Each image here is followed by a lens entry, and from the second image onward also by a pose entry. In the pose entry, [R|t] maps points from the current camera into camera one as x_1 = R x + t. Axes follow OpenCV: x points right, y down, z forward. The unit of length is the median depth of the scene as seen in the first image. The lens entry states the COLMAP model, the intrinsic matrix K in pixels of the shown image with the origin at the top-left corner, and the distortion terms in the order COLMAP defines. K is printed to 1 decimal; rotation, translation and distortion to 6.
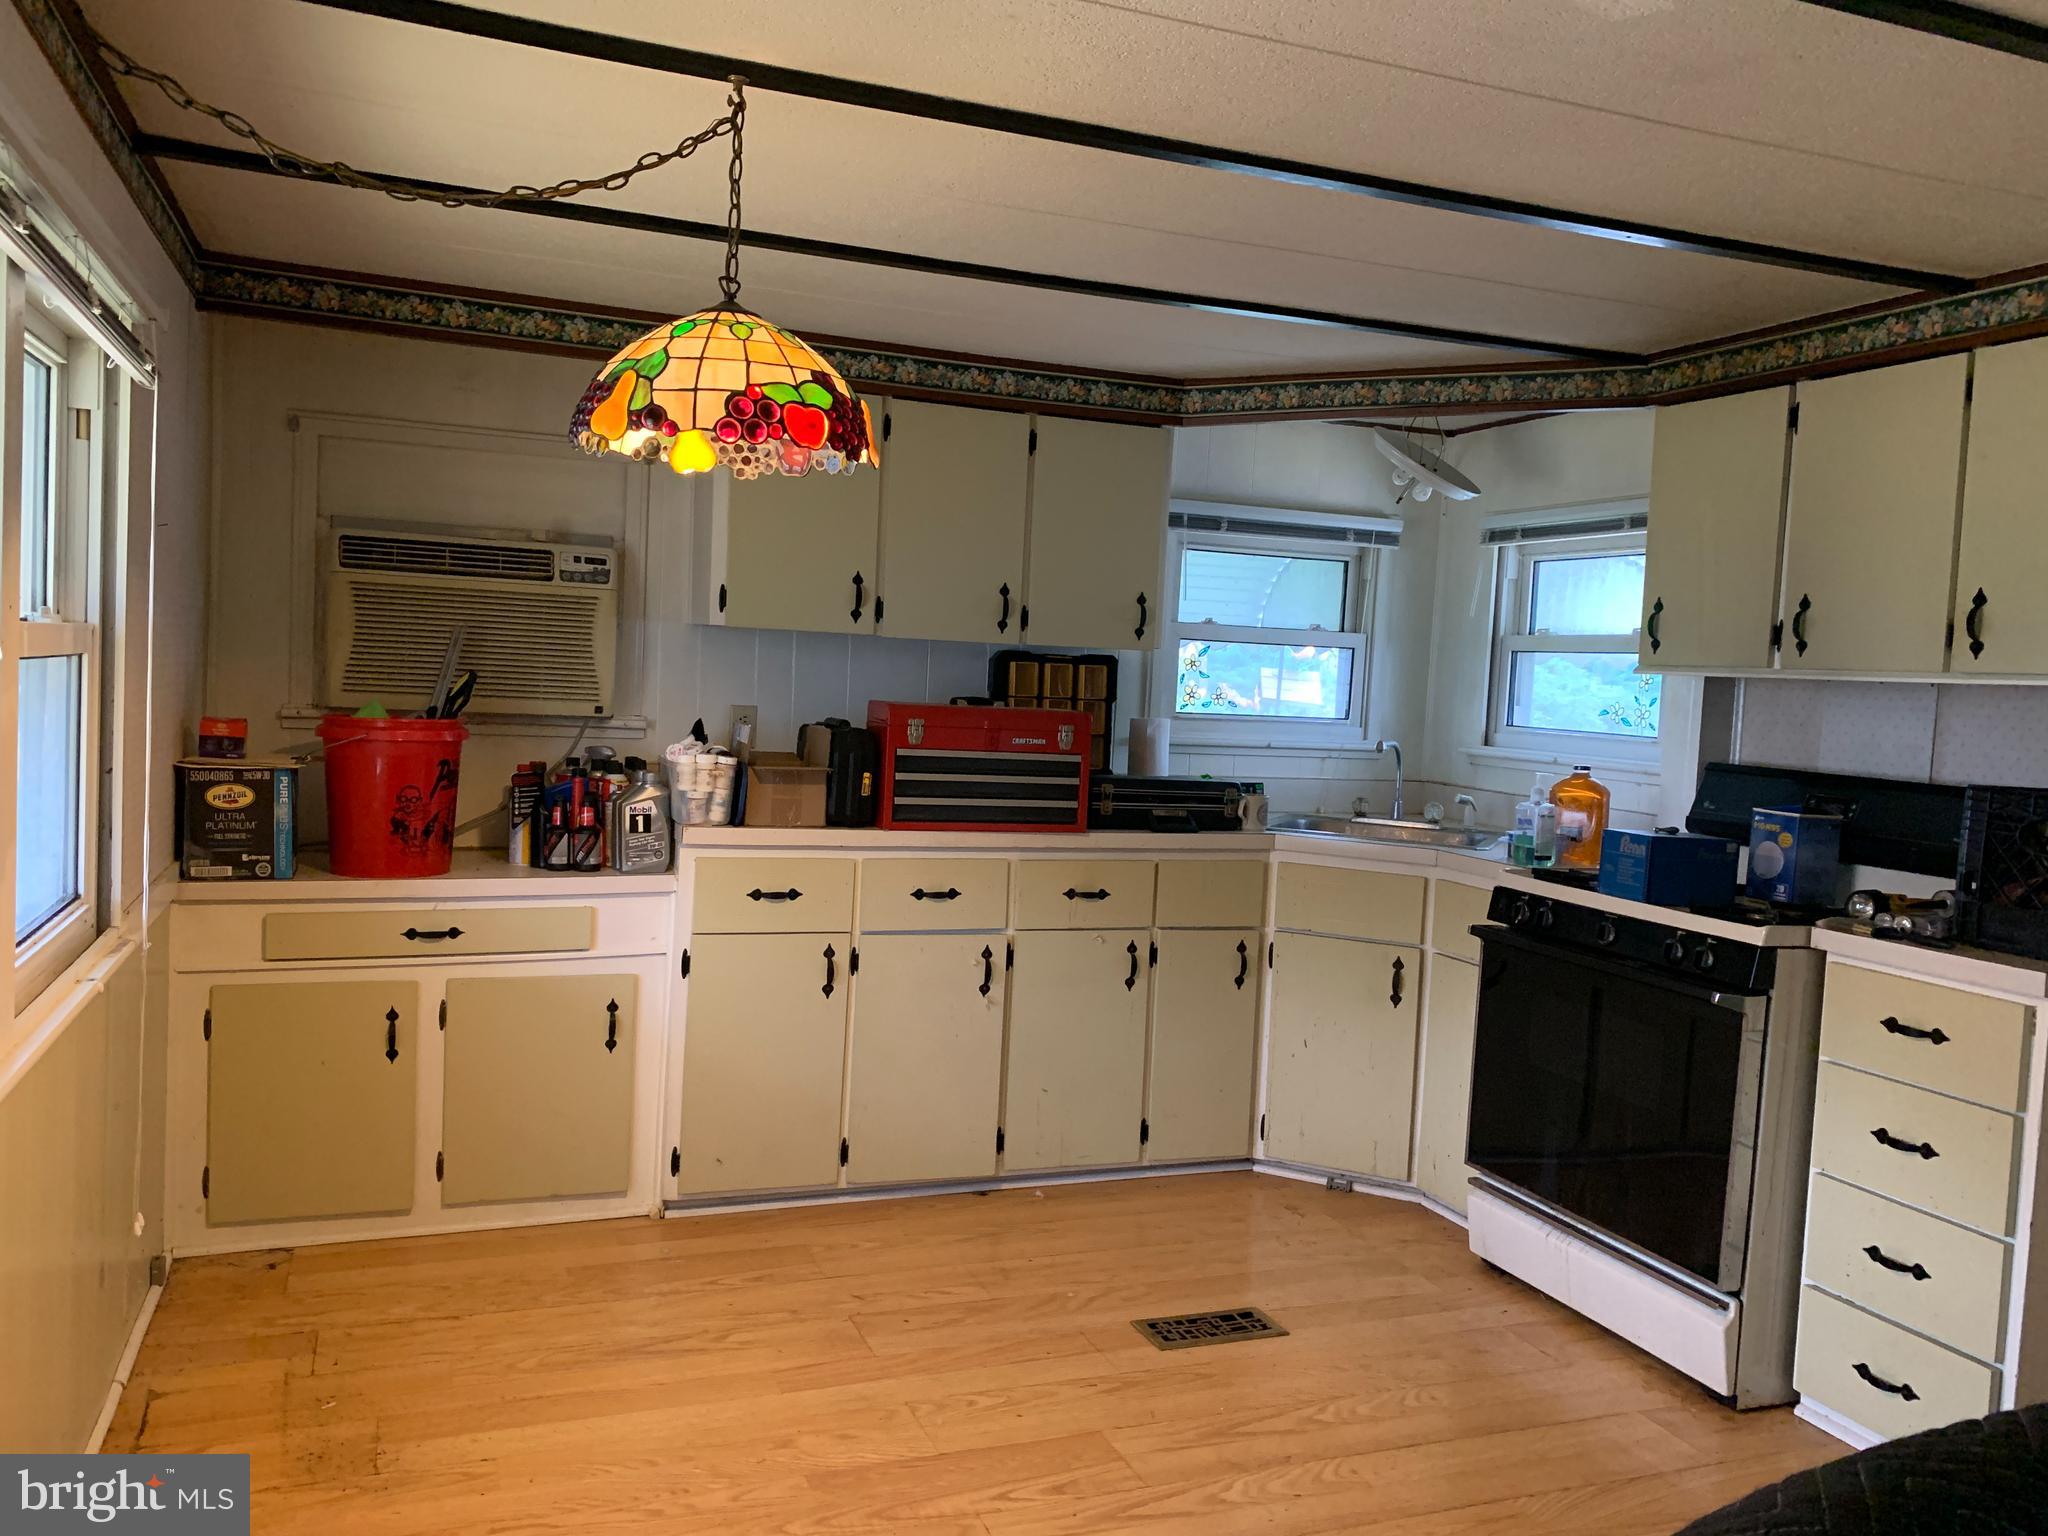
lens RADIAL K [[1581.5, 0, 1024.1], [0, 1581.5, 750.0], [0, 0, 1]] dist [0.035027, -0.049247]
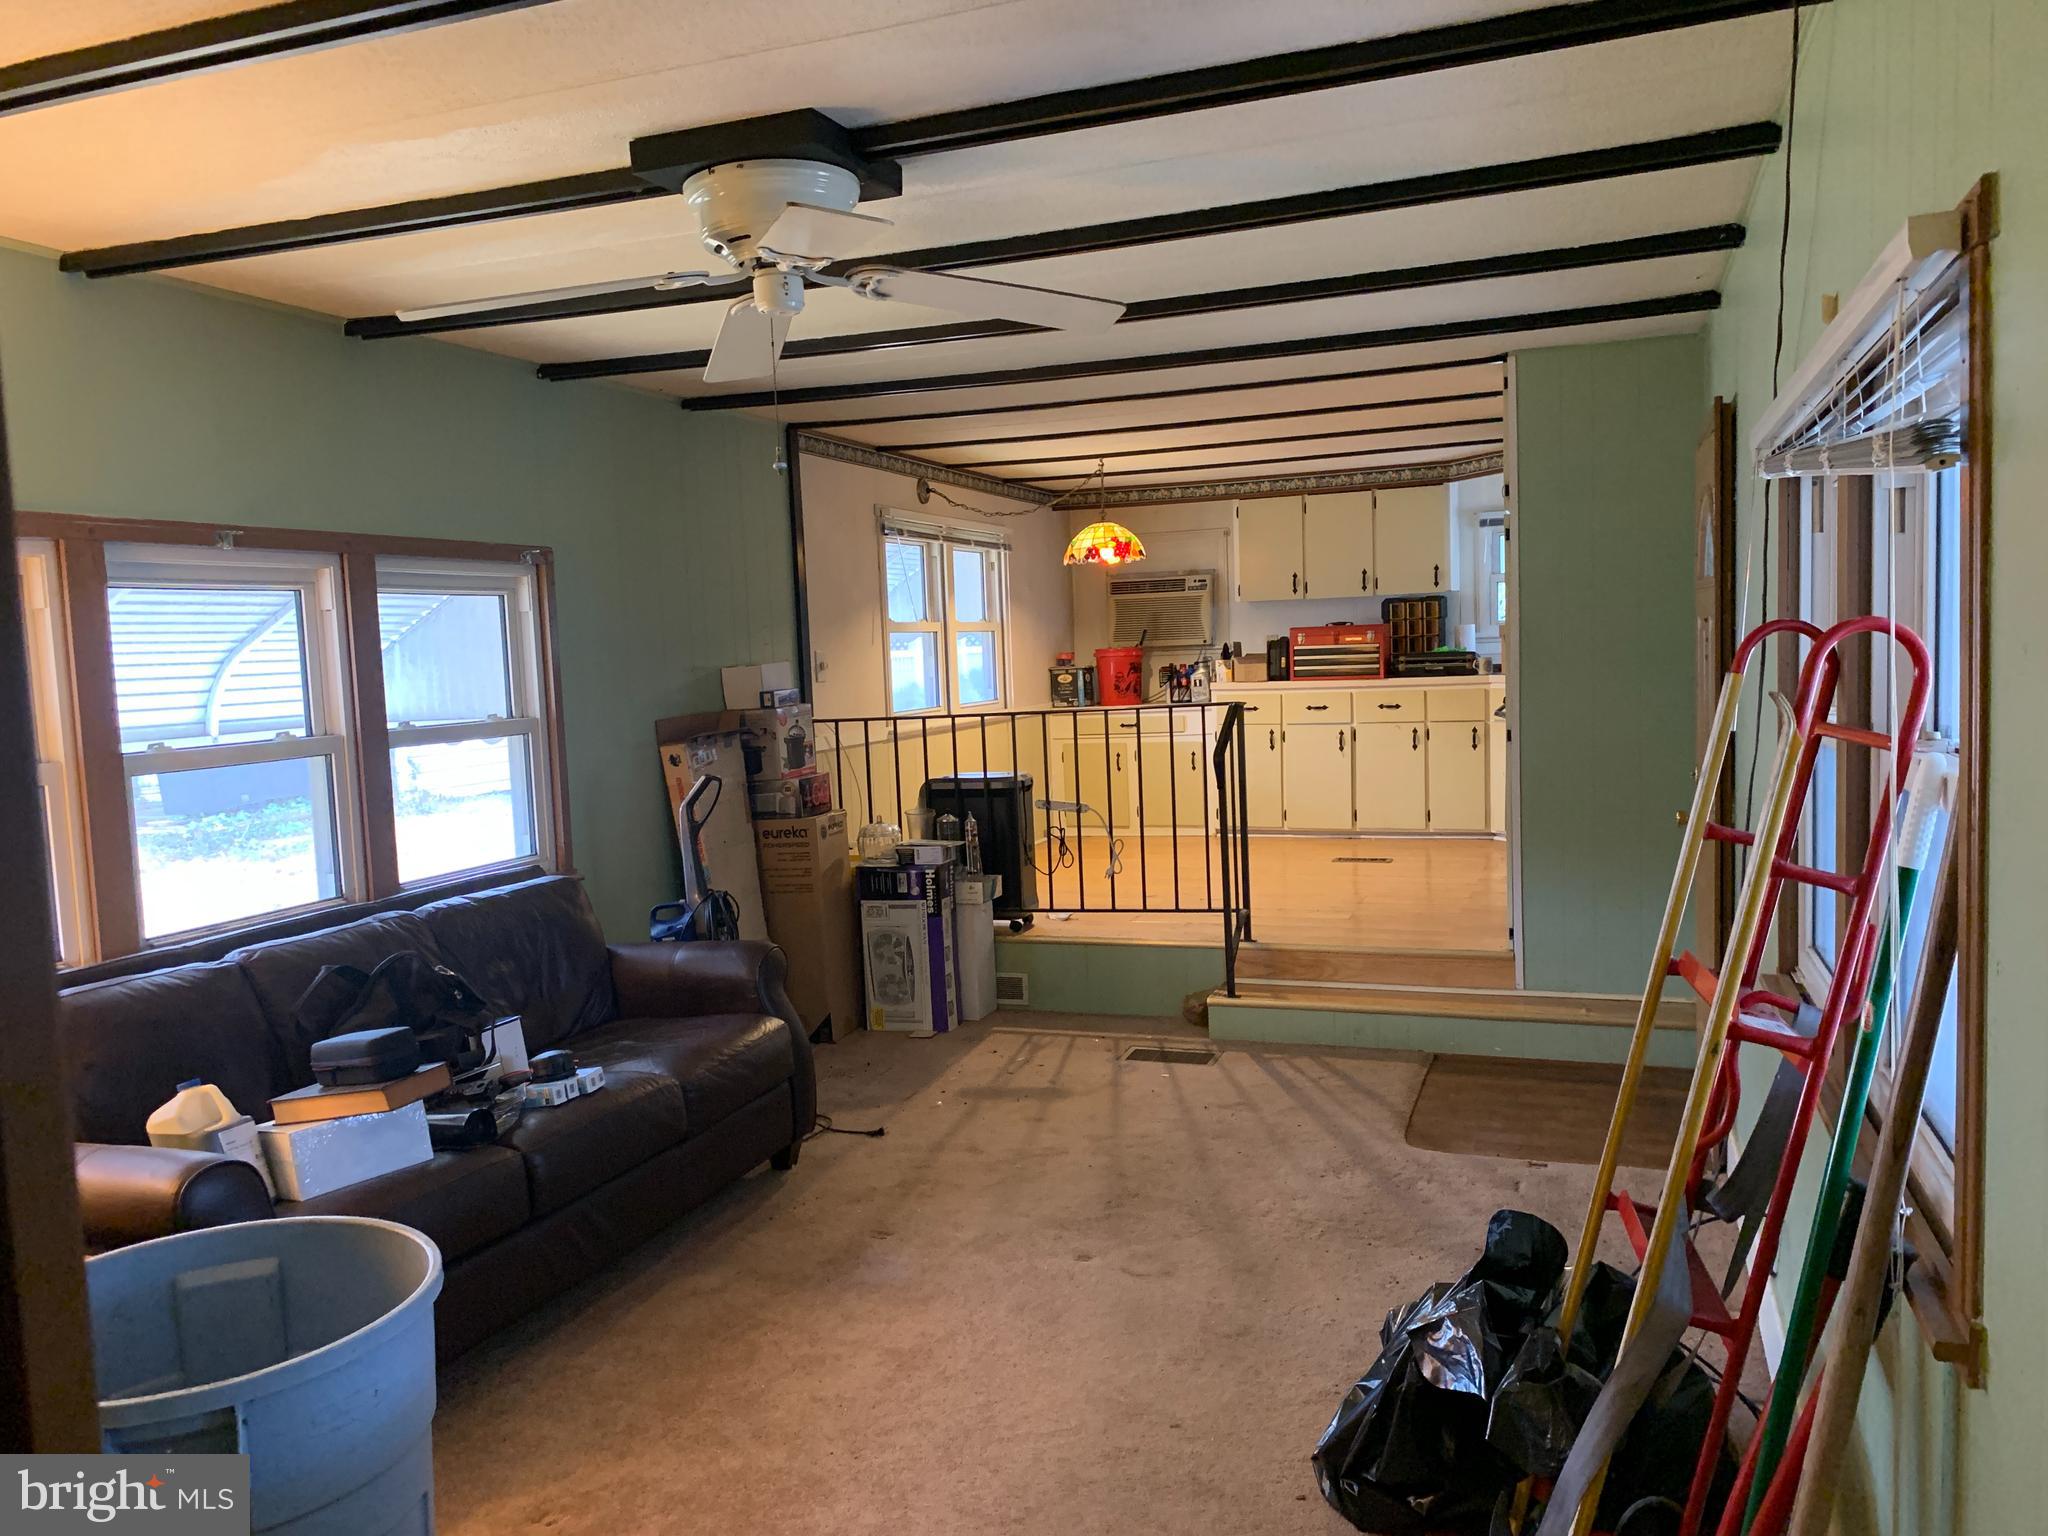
lens RADIAL K [[1581.5, 0, 986.9], [0, 1581.5, 830.4], [0, 0, 1]] dist [0.035027, -0.049247]
pose [[0.727352, 0.000035, -0.686264, 1.263634], [0.039676, 0.998325, 0.042102, 0.162257], [0.685116, -0.057852, 0.726133, -1.114175]]
